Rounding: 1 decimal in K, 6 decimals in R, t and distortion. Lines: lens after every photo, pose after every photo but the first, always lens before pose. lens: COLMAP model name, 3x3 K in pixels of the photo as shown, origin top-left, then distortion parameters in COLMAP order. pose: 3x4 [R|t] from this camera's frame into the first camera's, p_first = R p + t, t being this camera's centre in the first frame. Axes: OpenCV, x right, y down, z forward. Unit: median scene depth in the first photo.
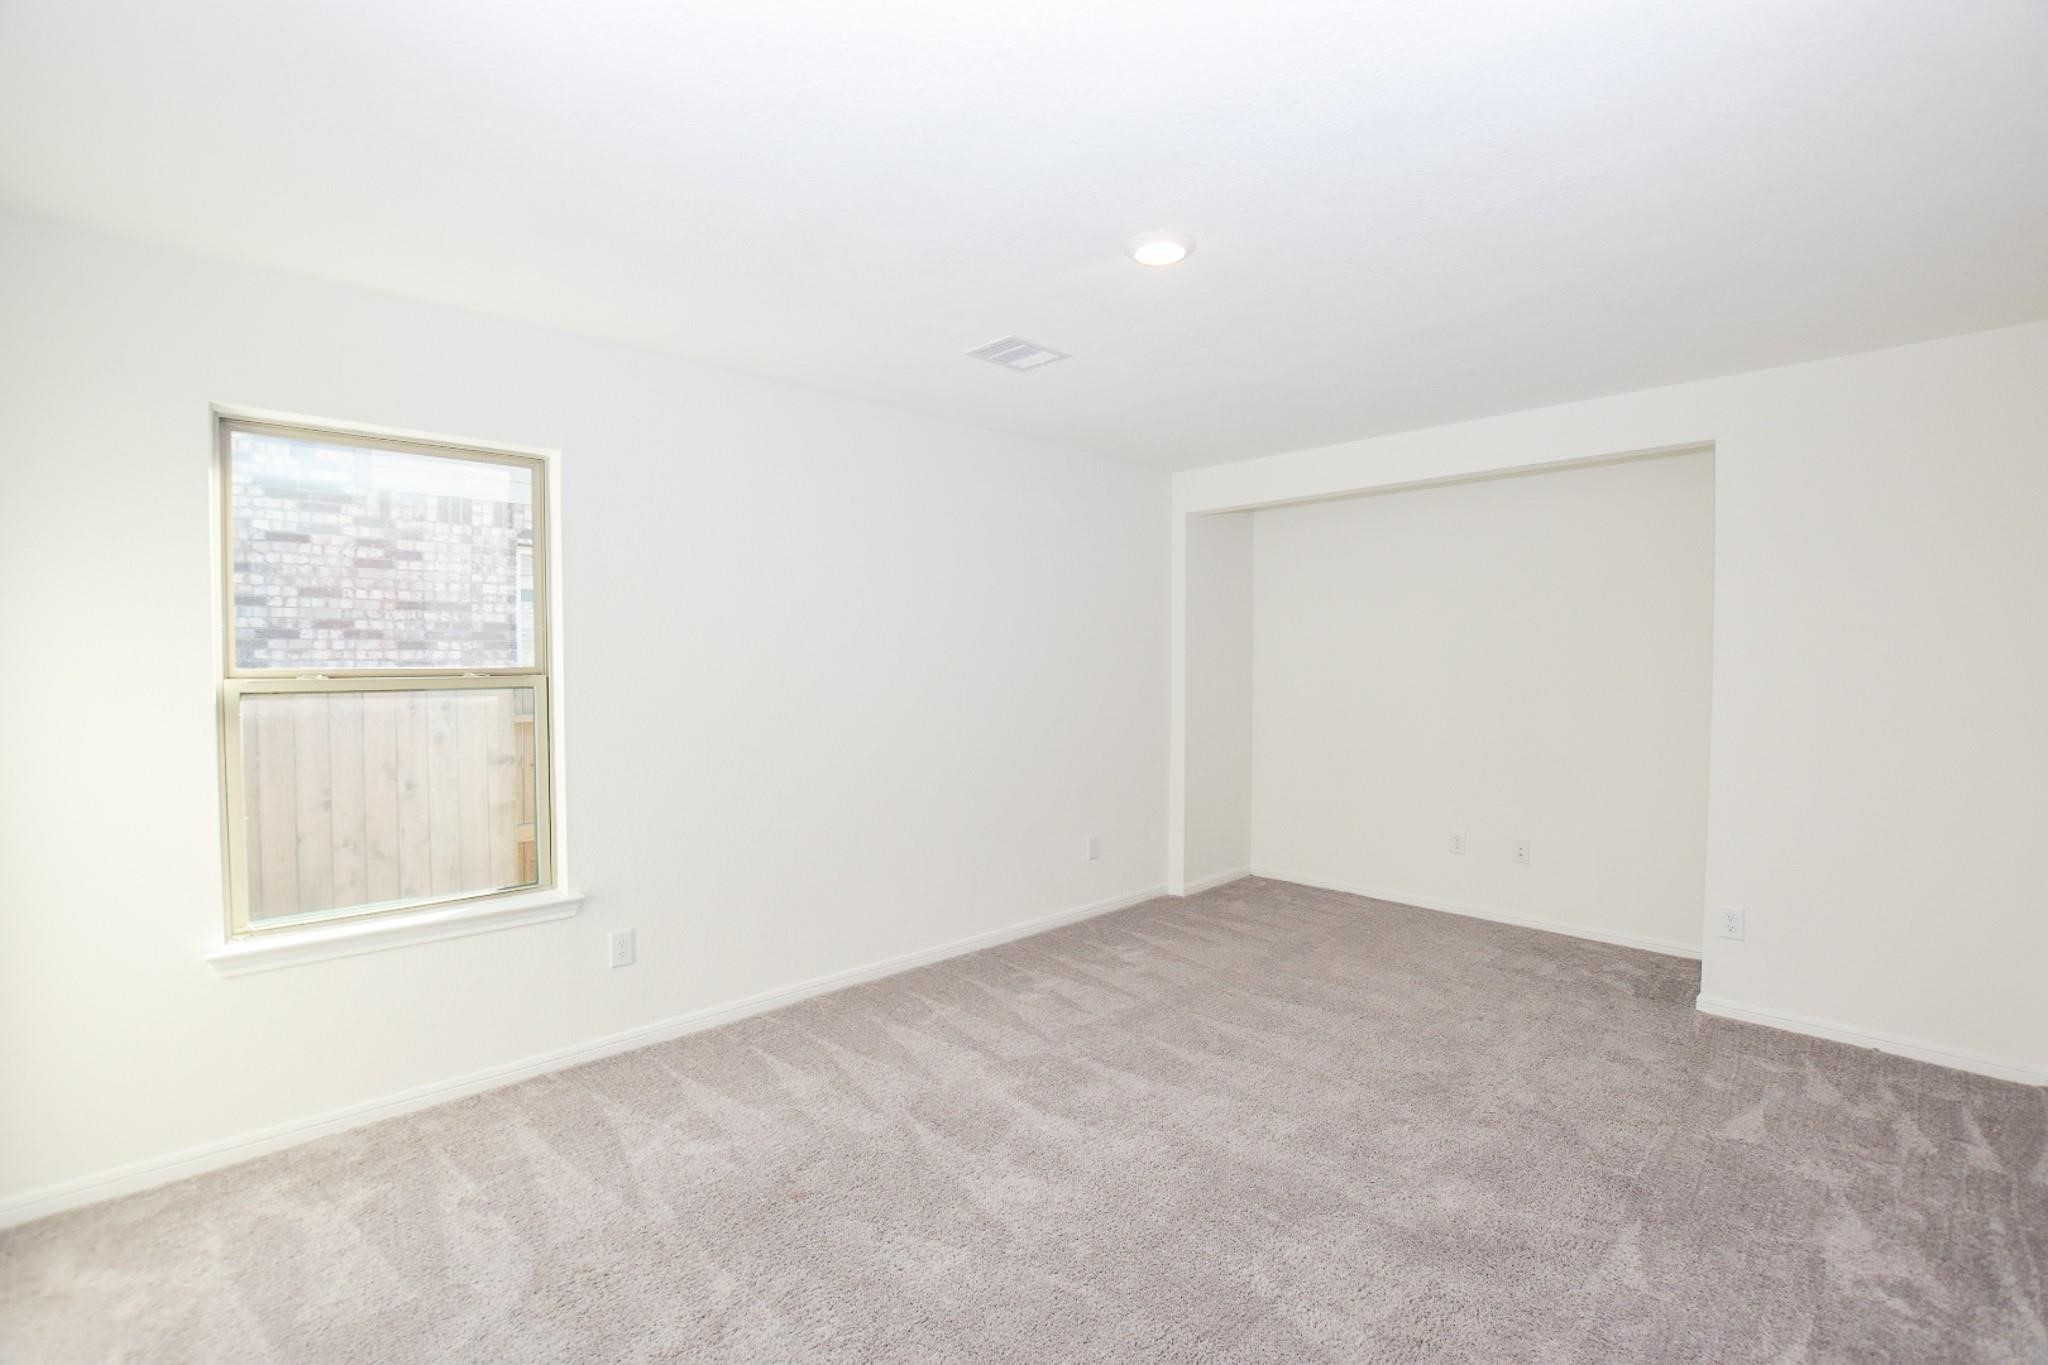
lens RADIAL K [[899.7, 0, 1024.0], [0, 899.7, 682.5], [0, 0, 1]] dist [-0.021064, 0.000685]
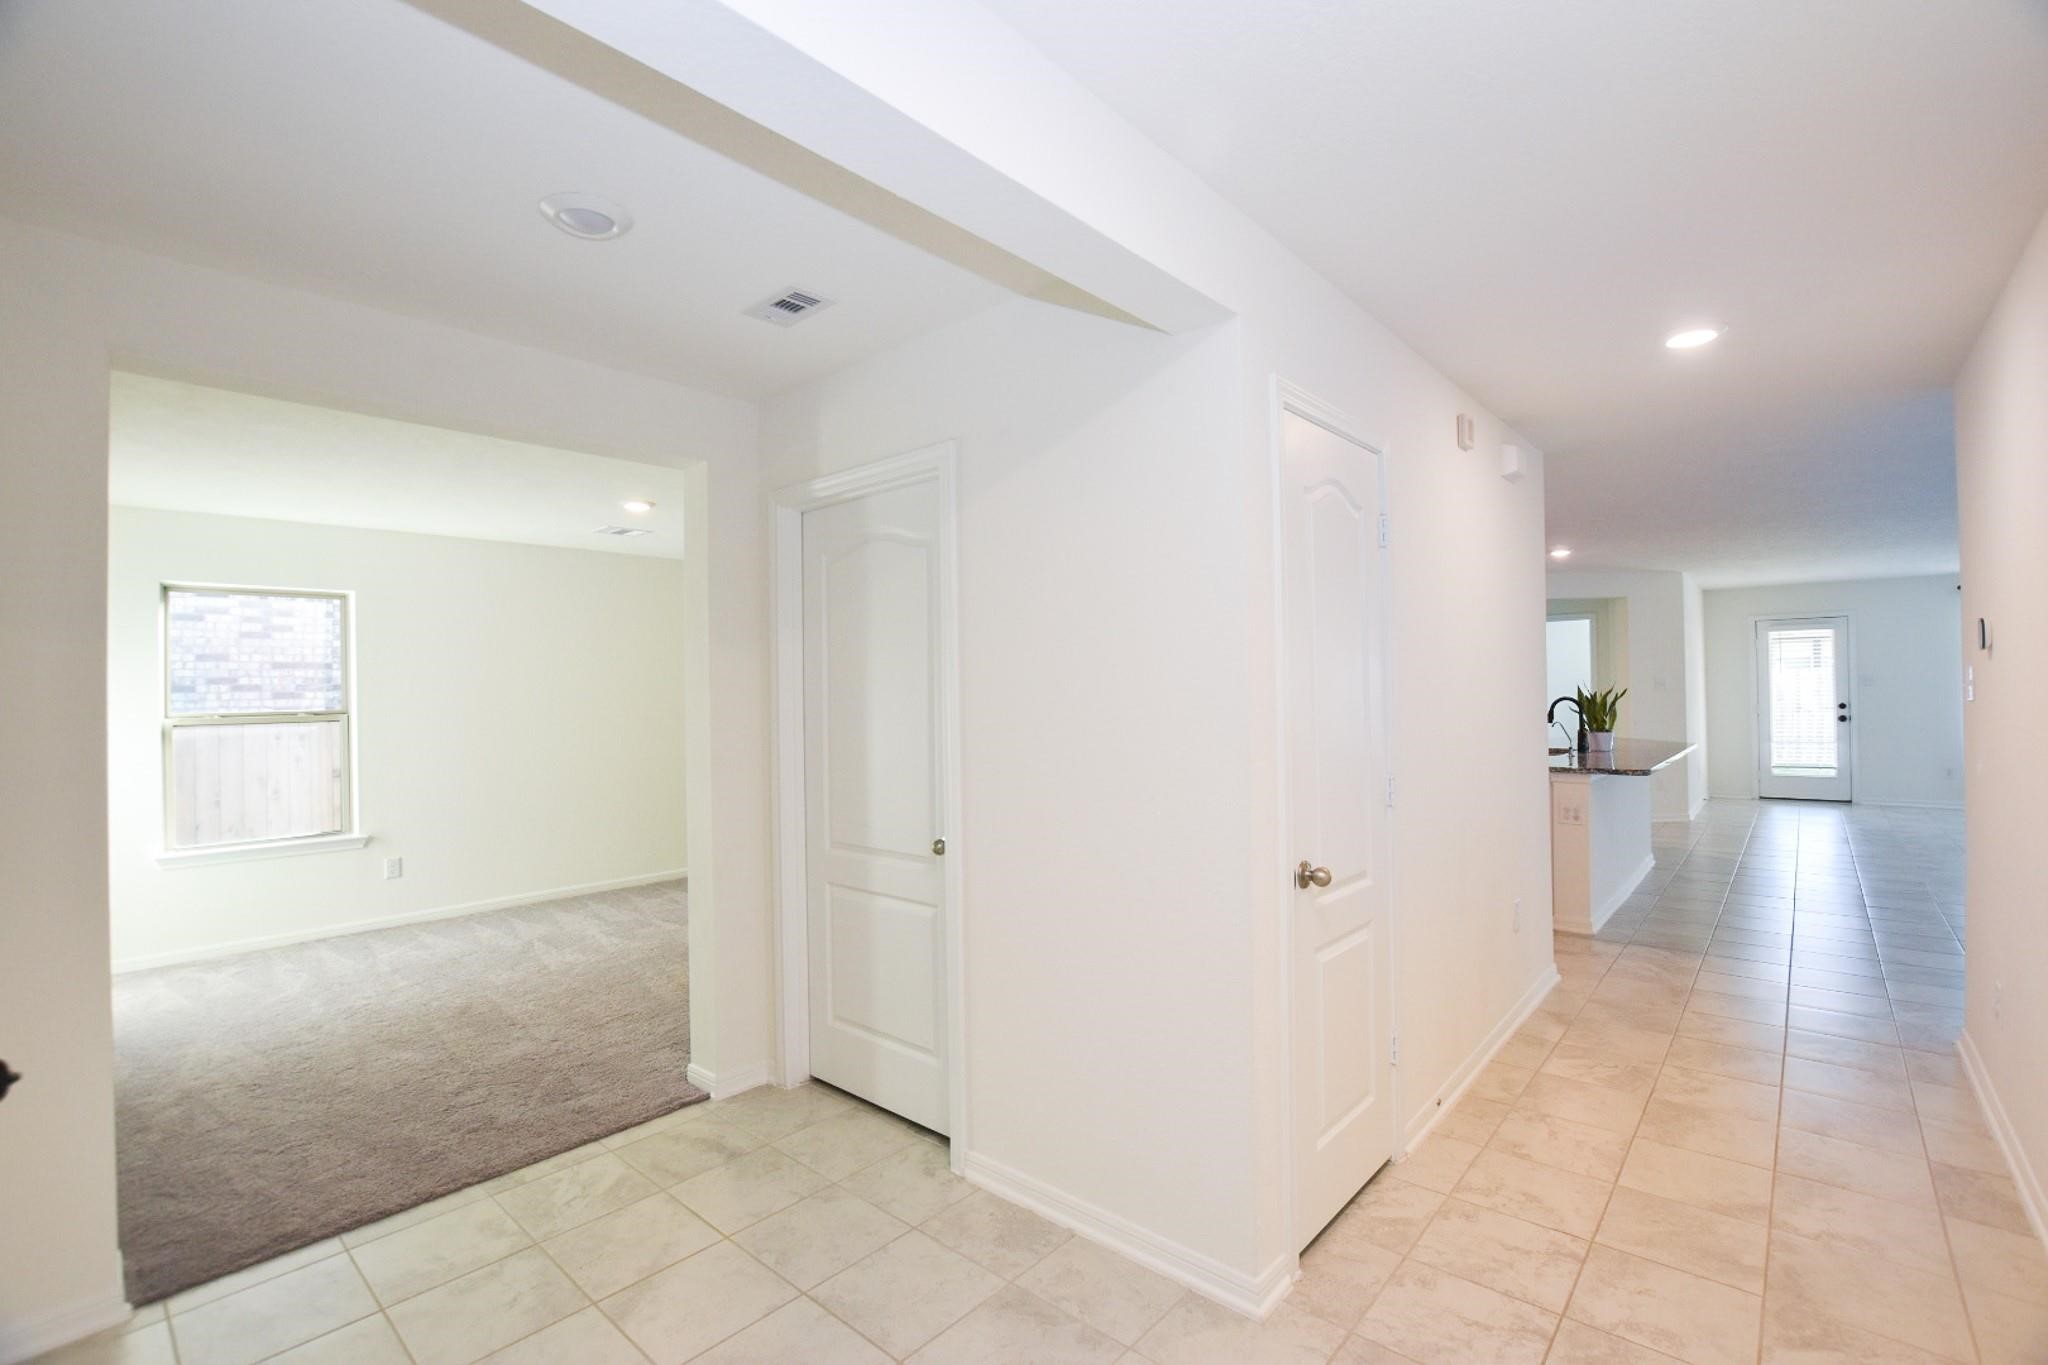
lens RADIAL K [[899.7, 0, 1024.0], [0, 899.7, 682.5], [0, 0, 1]] dist [-0.021064, 0.000685]
pose [[0.996870, -0.018554, 0.076856, 0.327150], [0.021366, 0.999126, -0.035923, 0.010519], [-0.076122, 0.037453, 0.996395, -0.423456]]
